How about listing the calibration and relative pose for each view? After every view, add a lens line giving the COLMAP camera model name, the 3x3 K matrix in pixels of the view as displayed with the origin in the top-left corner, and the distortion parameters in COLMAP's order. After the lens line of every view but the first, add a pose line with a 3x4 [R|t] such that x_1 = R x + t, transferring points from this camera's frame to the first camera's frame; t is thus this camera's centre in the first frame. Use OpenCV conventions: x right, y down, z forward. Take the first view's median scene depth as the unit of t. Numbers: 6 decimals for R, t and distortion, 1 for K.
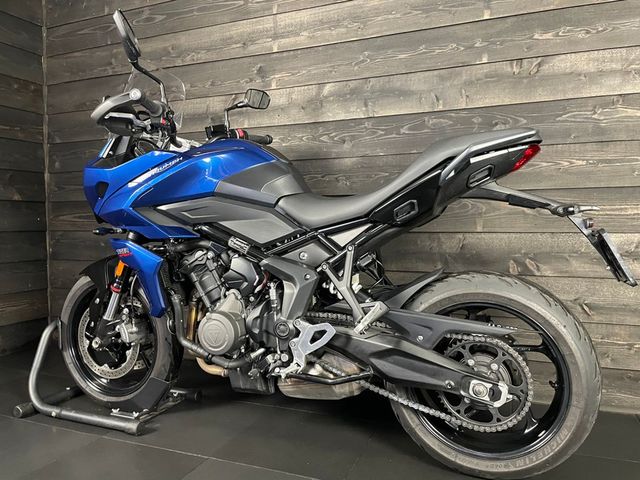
lens RADIAL K [[486.7, 0, 325.3], [0, 486.7, 242.1], [0, 0, 1]] dist [0.082435, -0.114813]
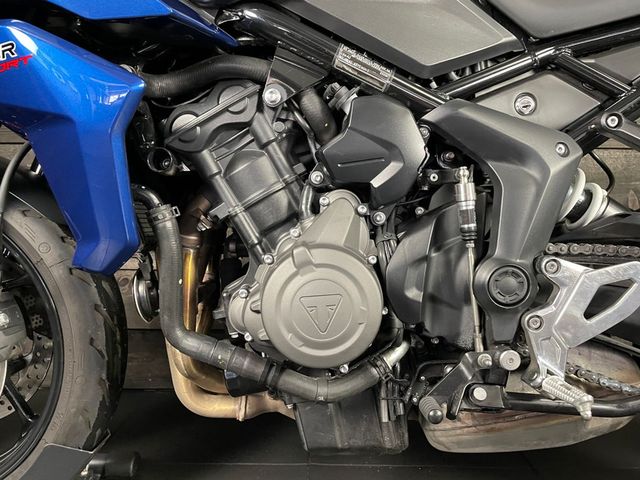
lens RADIAL K [[486.7, 0, 314.3], [0, 486.7, 246.1], [0, 0, 1]] dist [0.082435, -0.114813]
pose [[0.931753, -0.002629, 0.363083, -0.351264], [-0.000003, 0.999974, 0.007249, 0.140195], [-0.363092, -0.006756, 0.931729, 0.675850]]
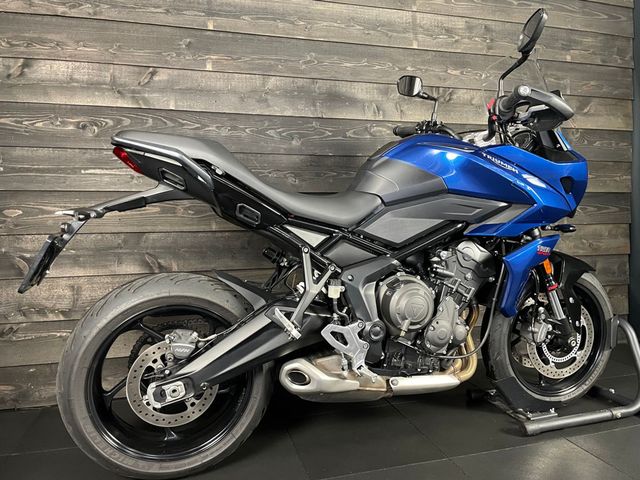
lens RADIAL K [[486.7, 0, 326.1], [0, 486.7, 235.1], [0, 0, 1]] dist [0.082435, -0.114813]
pose [[0.786079, -0.029039, 0.617444, -0.759455], [0.032940, 0.999444, 0.005069, -0.018263], [-0.617248, 0.016353, 0.786599, 0.264846]]
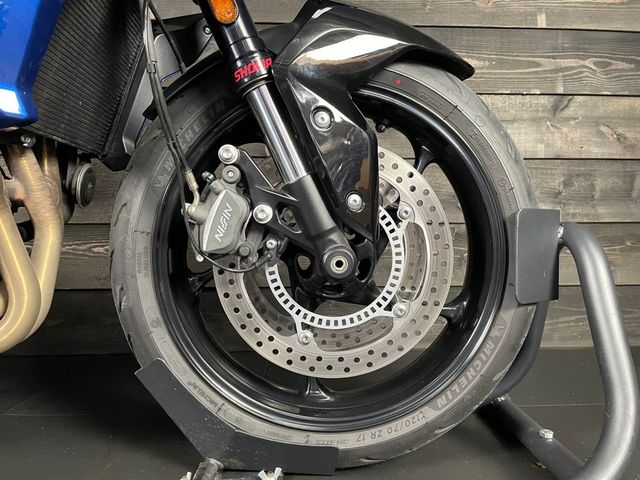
lens RADIAL K [[486.7, 0, 336.5], [0, 486.7, 238.1], [0, 0, 1]] dist [0.082435, -0.114813]
pose [[0.906941, -0.004058, 0.421239, 0.239226], [0.015357, 0.999607, -0.023434, 0.245905], [-0.420978, 0.027722, 0.906647, 0.494424]]
